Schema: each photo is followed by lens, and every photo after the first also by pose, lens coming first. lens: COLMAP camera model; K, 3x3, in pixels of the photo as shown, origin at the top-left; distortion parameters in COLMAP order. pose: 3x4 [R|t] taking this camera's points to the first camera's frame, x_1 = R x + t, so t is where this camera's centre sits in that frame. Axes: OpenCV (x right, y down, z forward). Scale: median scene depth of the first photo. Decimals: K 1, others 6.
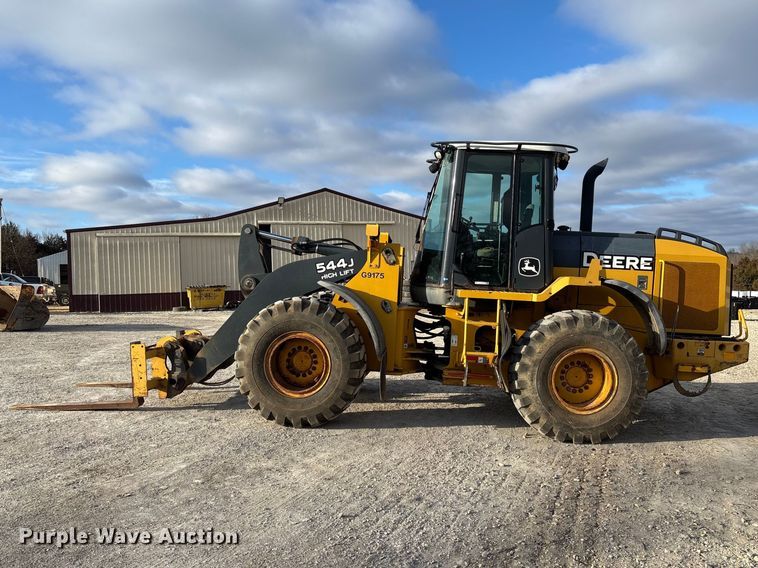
lens RADIAL K [[637.1, 0, 379.0], [0, 637.1, 284.0], [0, 0, 1]] dist [-0.009899, -0.007399]
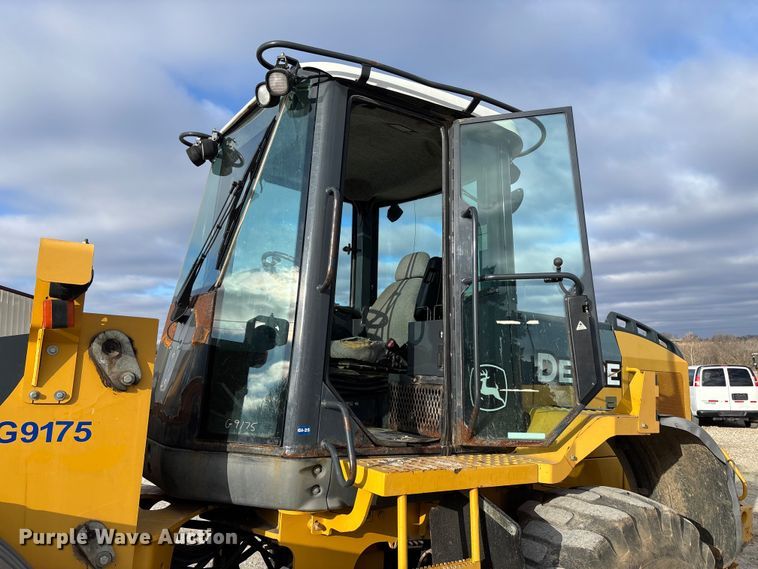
lens RADIAL K [[560.4, 0, 381.9], [0, 560.4, 291.5], [0, 0, 1]] dist [0.072080, -0.098539]
pose [[0.798752, 0.074194, 0.597068, -0.043862], [0.010476, 0.990502, -0.137098, -0.038162], [-0.601569, 0.115762, 0.790389, 0.720783]]
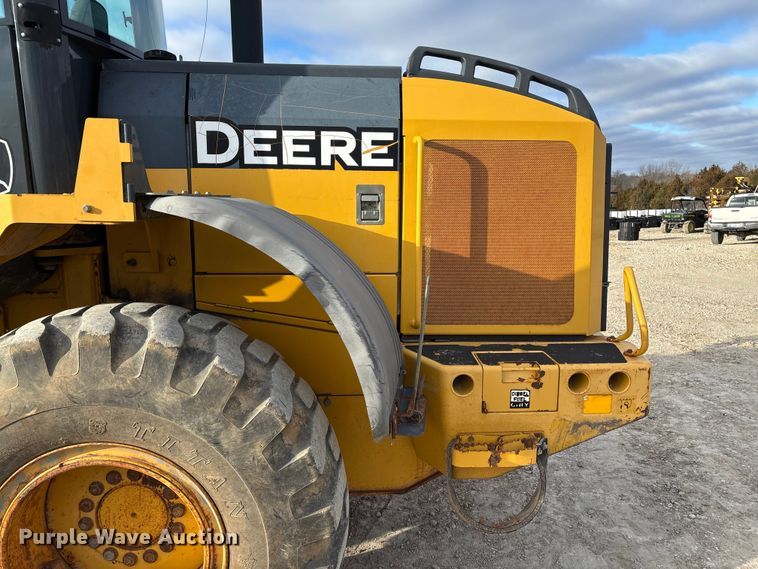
lens RADIAL K [[586.6, 0, 407.4], [0, 586.6, 287.2], [0, 0, 1]] dist [0.008173, -0.005016]
pose [[0.988743, -0.059309, 0.137365, 0.387373], [0.042250, 0.991391, 0.123929, 0.003880], [-0.143533, -0.116730, 0.982737, 0.669509]]
